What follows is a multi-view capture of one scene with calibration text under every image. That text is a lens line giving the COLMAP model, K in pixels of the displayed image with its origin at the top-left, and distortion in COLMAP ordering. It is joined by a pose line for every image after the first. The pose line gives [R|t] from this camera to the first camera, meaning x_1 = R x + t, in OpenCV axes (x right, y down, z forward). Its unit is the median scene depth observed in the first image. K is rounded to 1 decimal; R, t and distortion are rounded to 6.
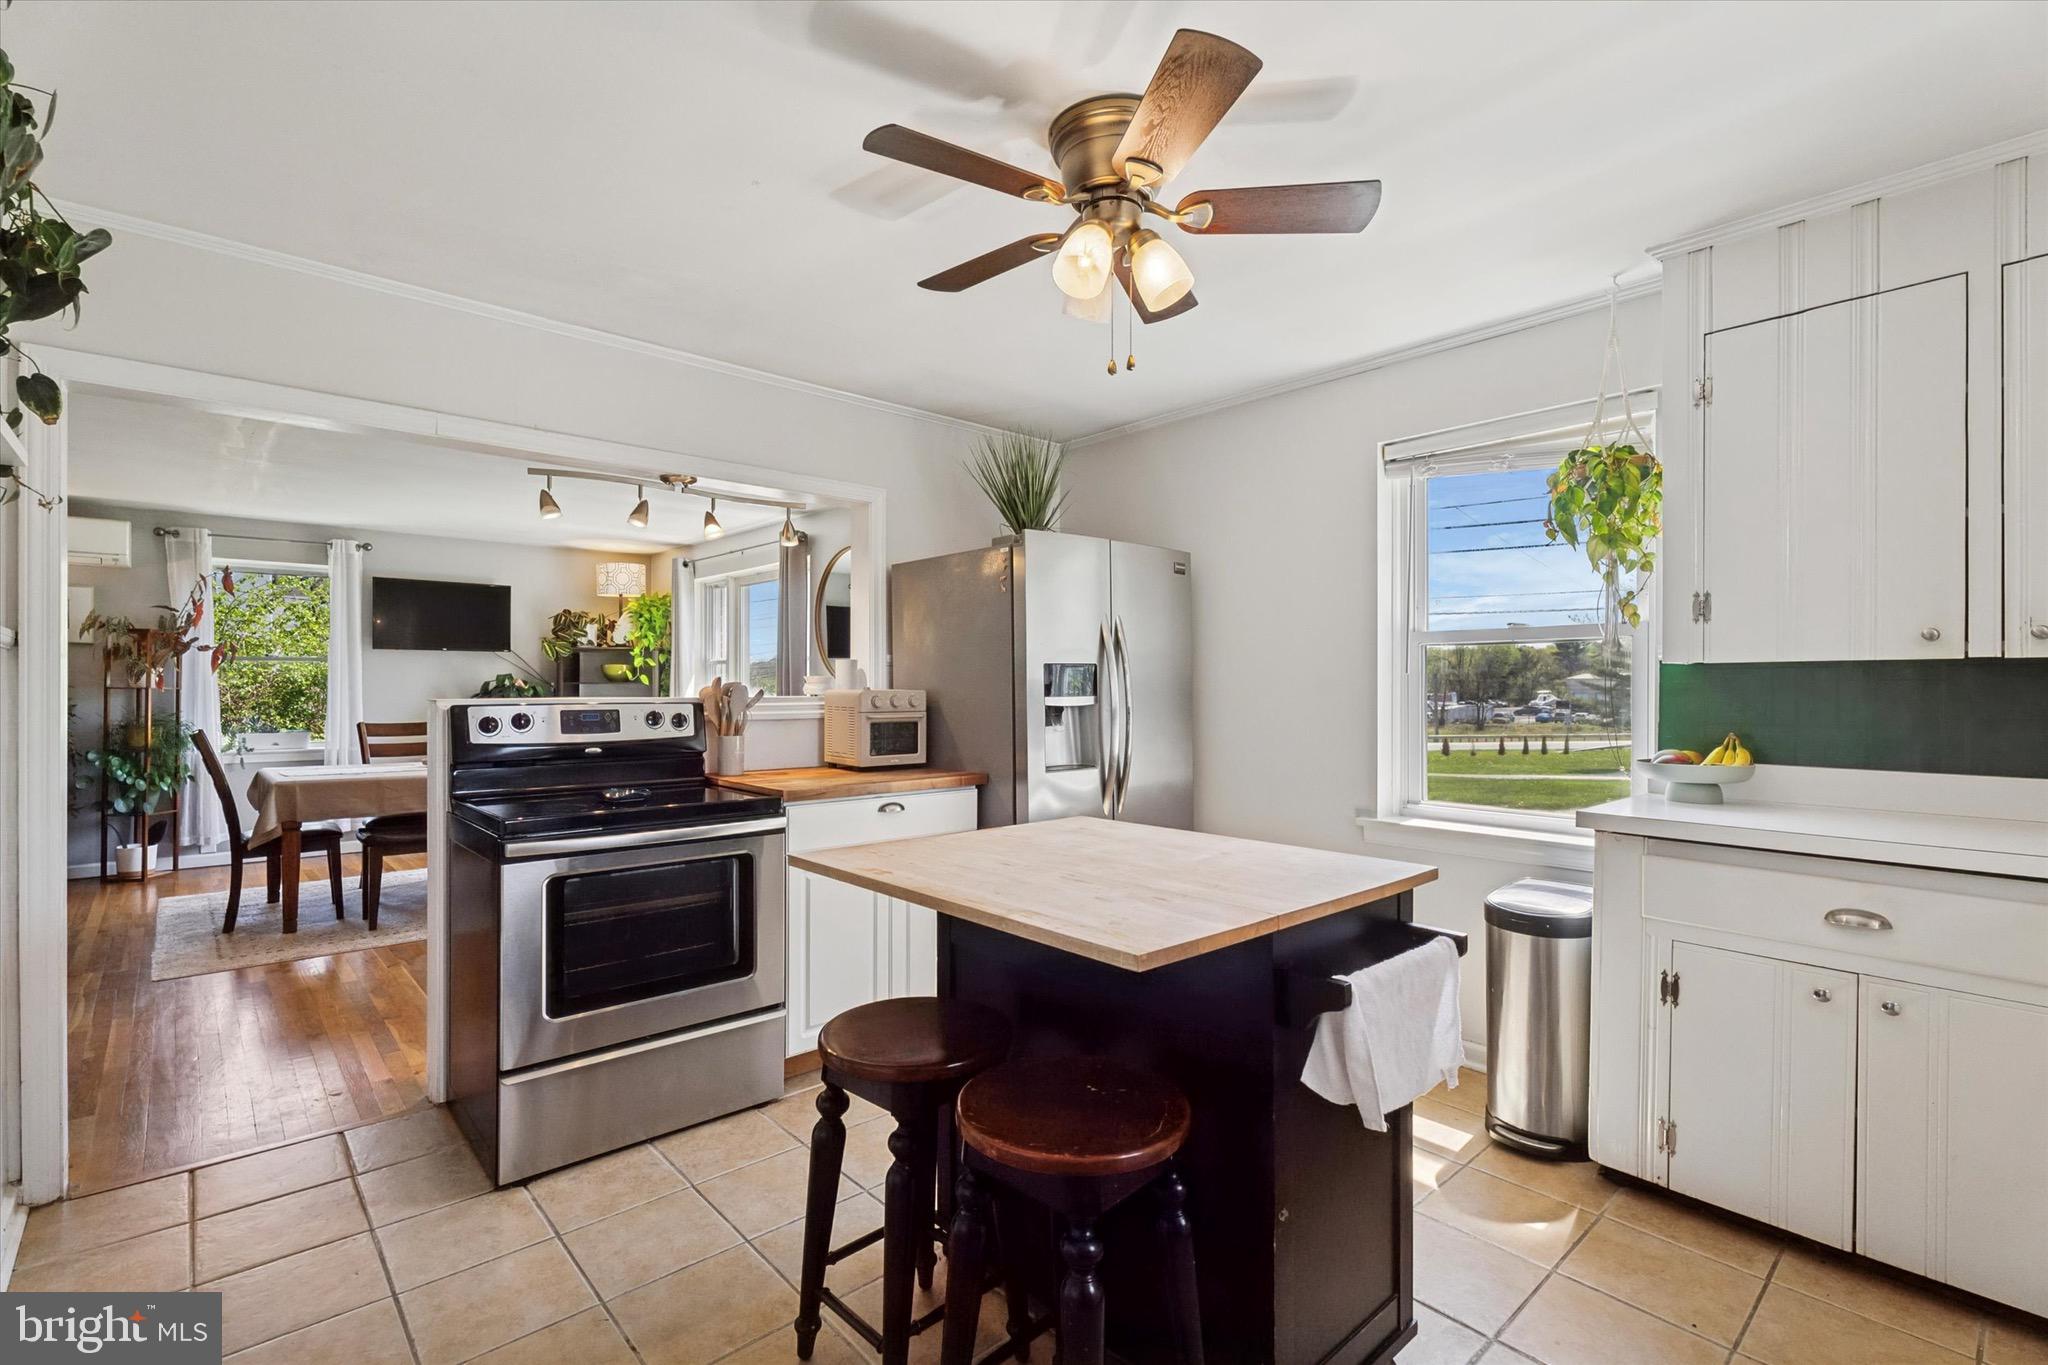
lens RADIAL K [[935.6, 0, 1015.6], [0, 935.6, 685.0], [0, 0, 1]] dist [-0.002030, -0.000071]
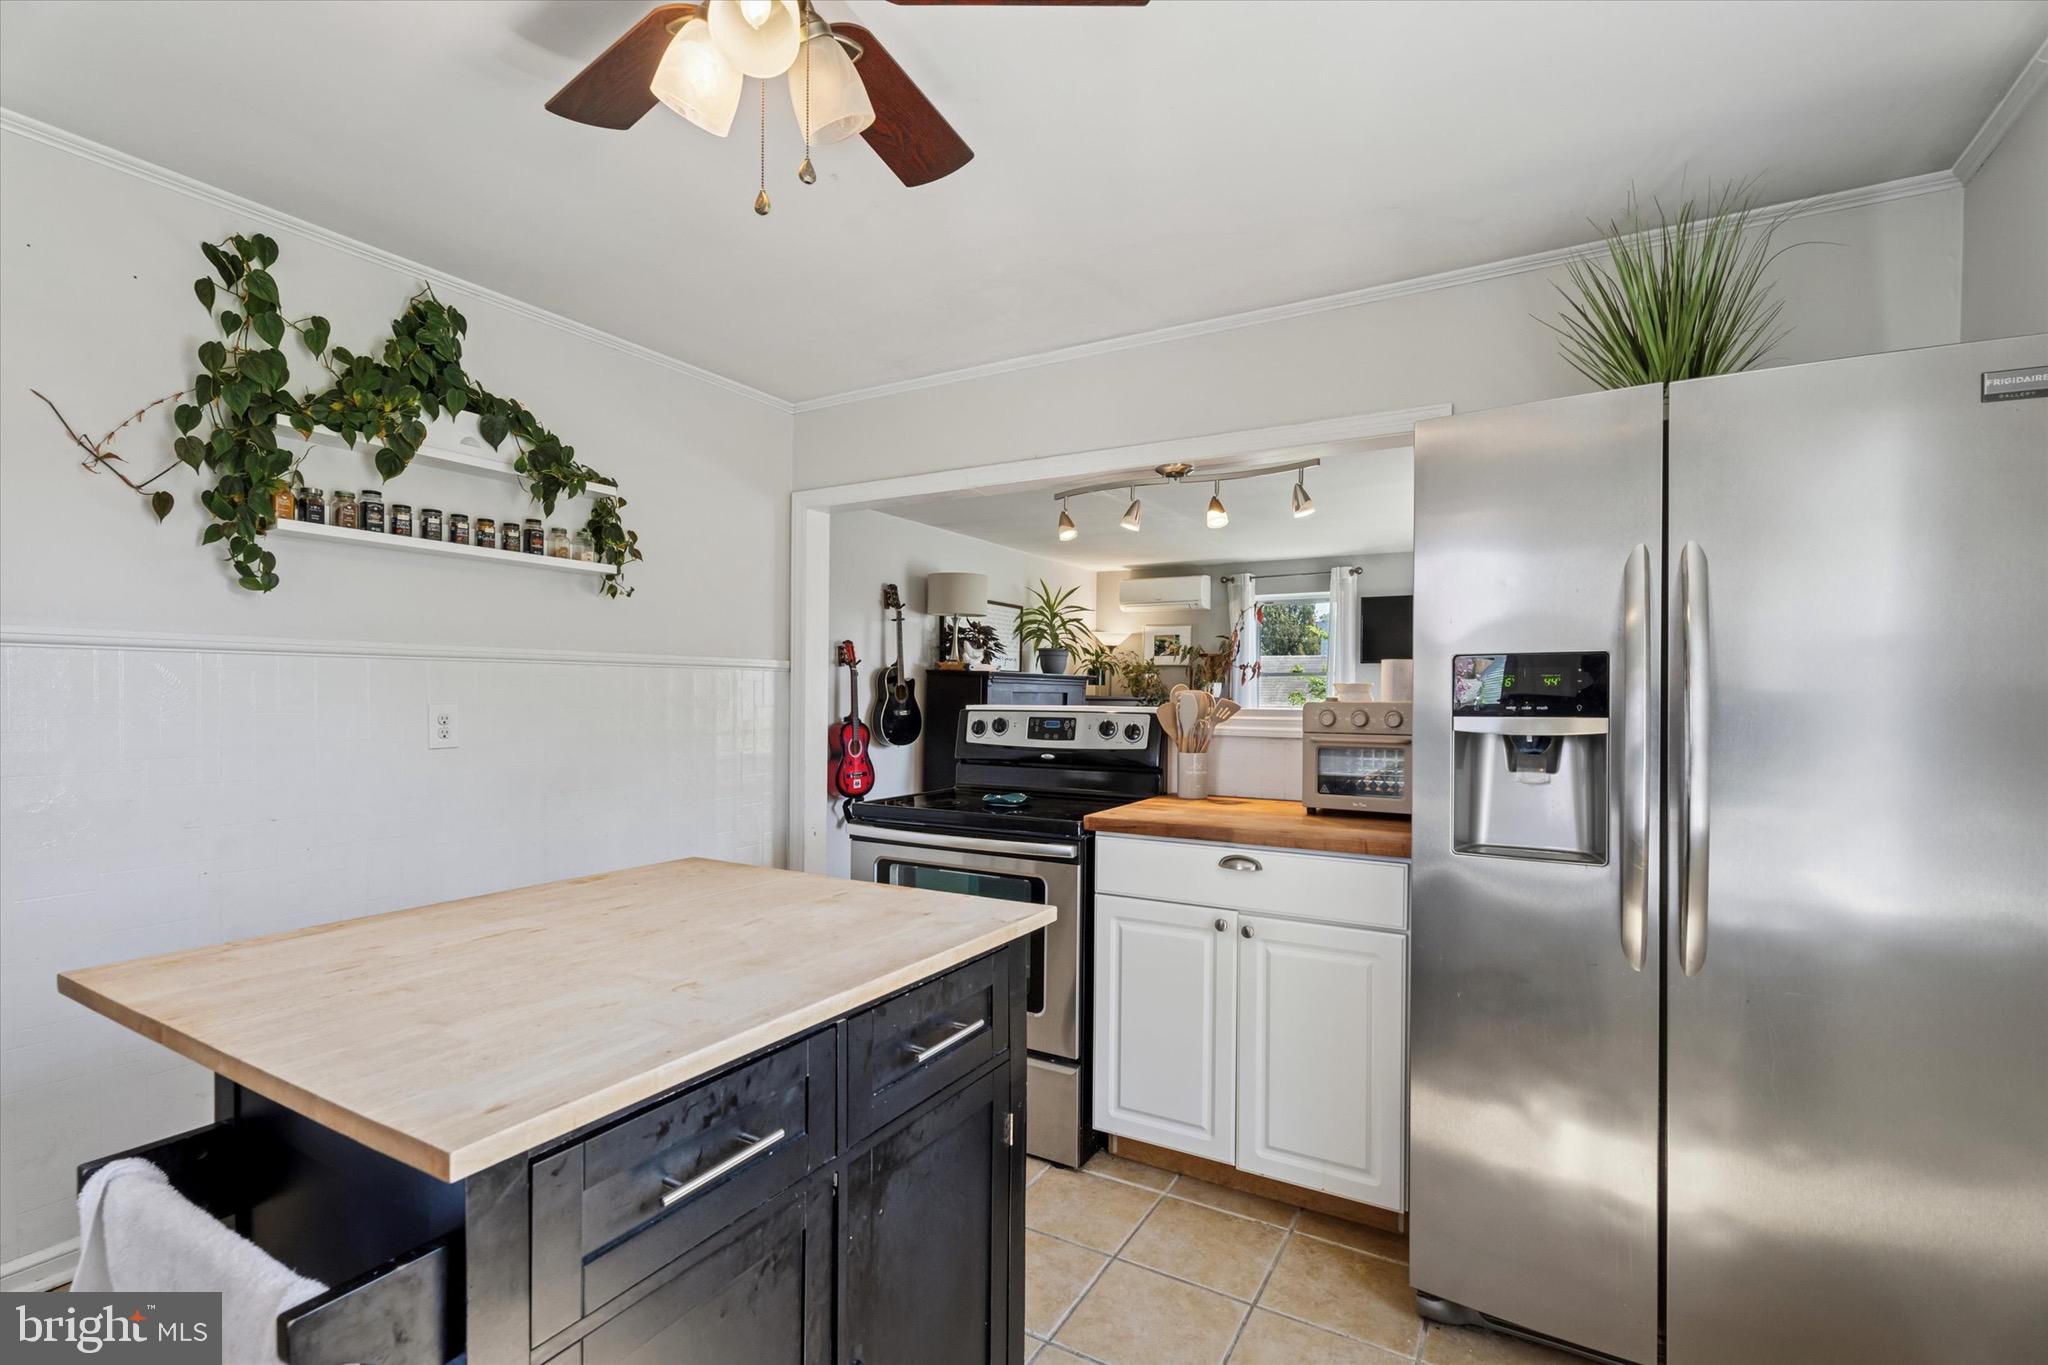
lens RADIAL K [[935.6, 0, 1015.6], [0, 935.6, 685.0], [0, 0, 1]] dist [-0.002030, -0.000071]
pose [[0.308749, -0.008861, -0.951102, 0.480572], [-0.005568, 0.999923, -0.011123, 0.002289], [0.951127, 0.008730, 0.308676, 0.591092]]
